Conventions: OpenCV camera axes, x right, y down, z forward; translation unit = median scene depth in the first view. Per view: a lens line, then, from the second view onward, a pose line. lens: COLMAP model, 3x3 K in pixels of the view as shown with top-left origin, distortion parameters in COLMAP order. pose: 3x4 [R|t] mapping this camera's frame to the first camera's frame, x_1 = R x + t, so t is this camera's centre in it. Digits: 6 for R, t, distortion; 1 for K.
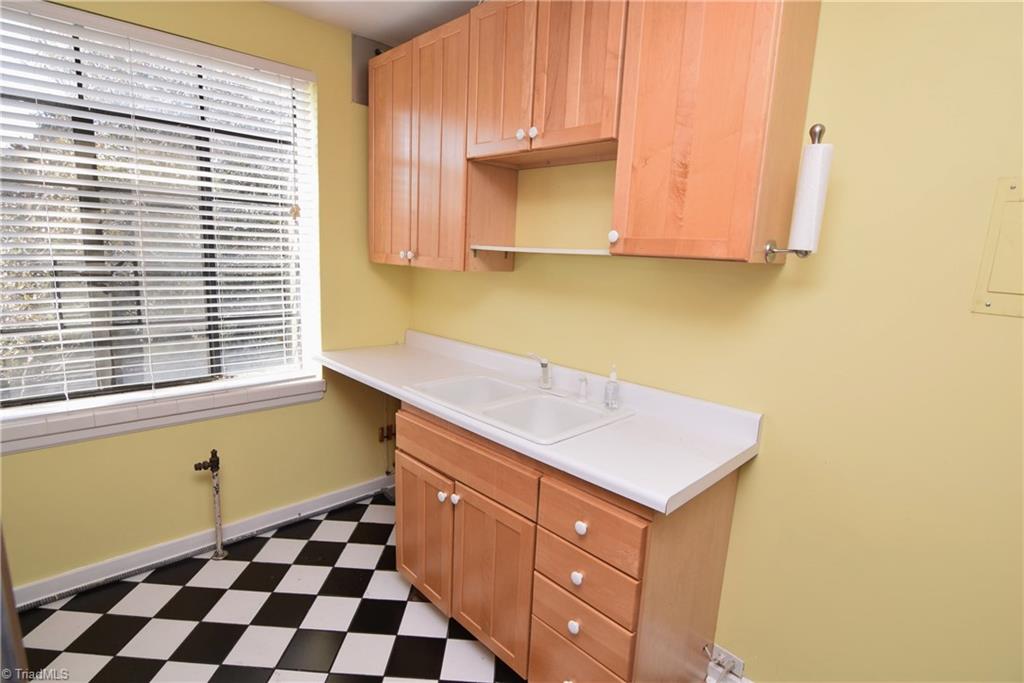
lens RADIAL K [[499.8, 0, 503.5], [0, 499.8, 352.5], [0, 0, 1]] dist [-0.003379, -0.010229]
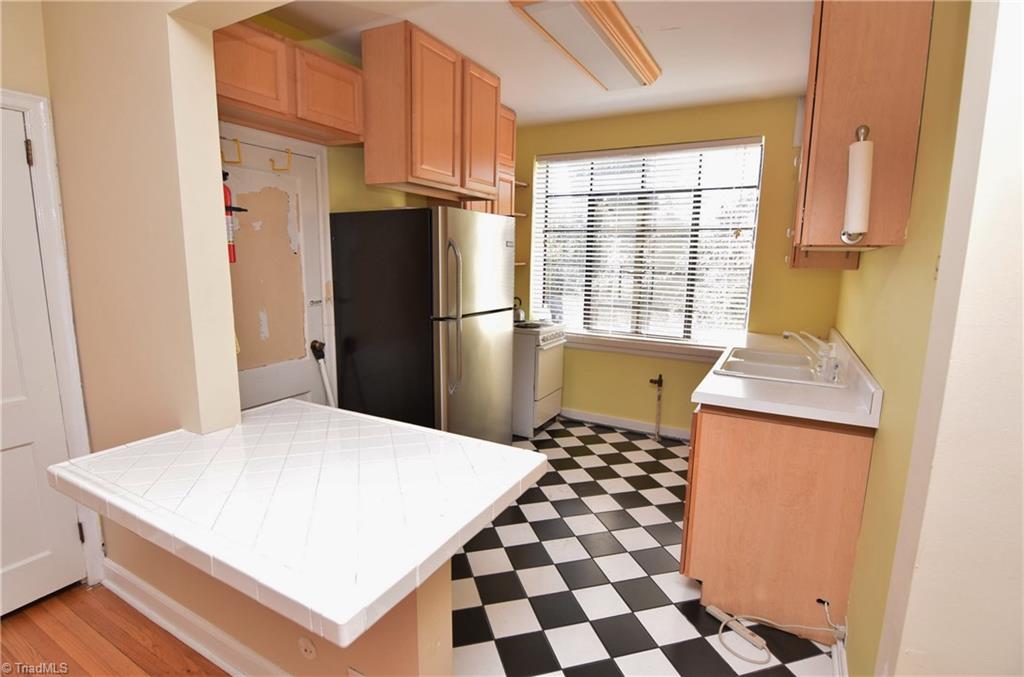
lens RADIAL K [[499.8, 0, 509.5], [0, 499.8, 342.9], [0, 0, 1]] dist [-0.003379, -0.010229]
pose [[0.288727, 0.118412, -0.950061, 0.910333], [-0.189395, 0.979776, 0.064558, 0.077121], [0.938491, 0.161297, 0.305315, -0.040441]]
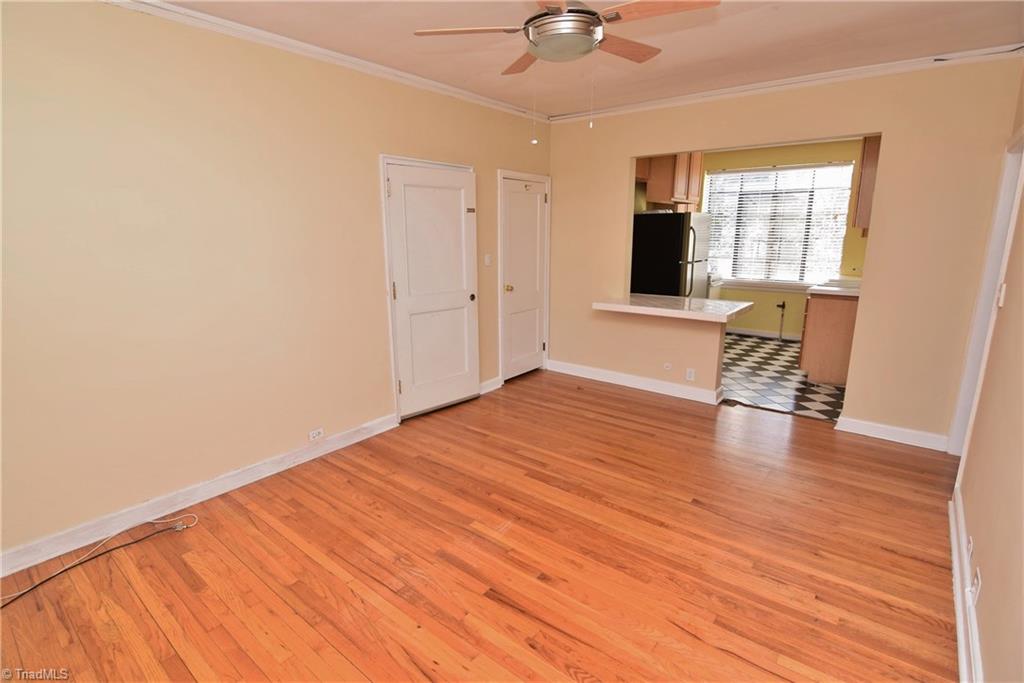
lens RADIAL K [[499.8, 0, 507.4], [0, 499.8, 343.6], [0, 0, 1]] dist [-0.003379, -0.010229]
pose [[0.120496, 0.168469, -0.978314, 2.164004], [-0.184778, 0.972079, 0.144636, 0.316266], [0.975365, 0.163343, 0.148261, -0.997594]]
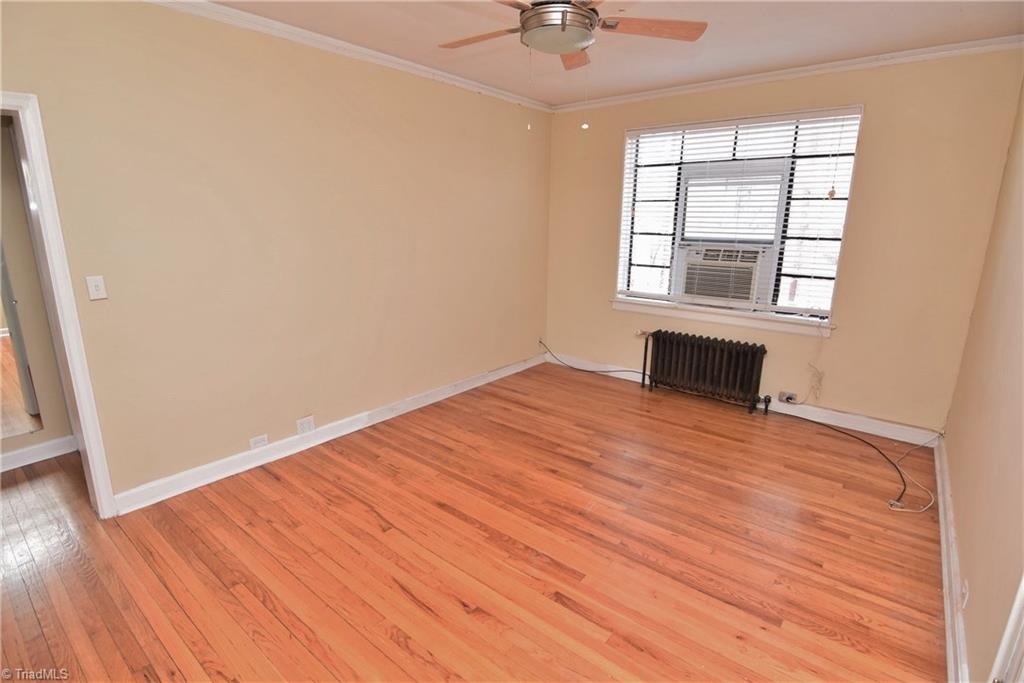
lens RADIAL K [[499.8, 0, 507.0], [0, 499.8, 342.9], [0, 0, 1]] dist [-0.003379, -0.010229]
pose [[-0.118900, -0.292968, 0.948700, 0.071021], [0.182465, 0.932759, 0.310914, 0.108339], [-0.975997, 0.210072, -0.057448, -0.570017]]
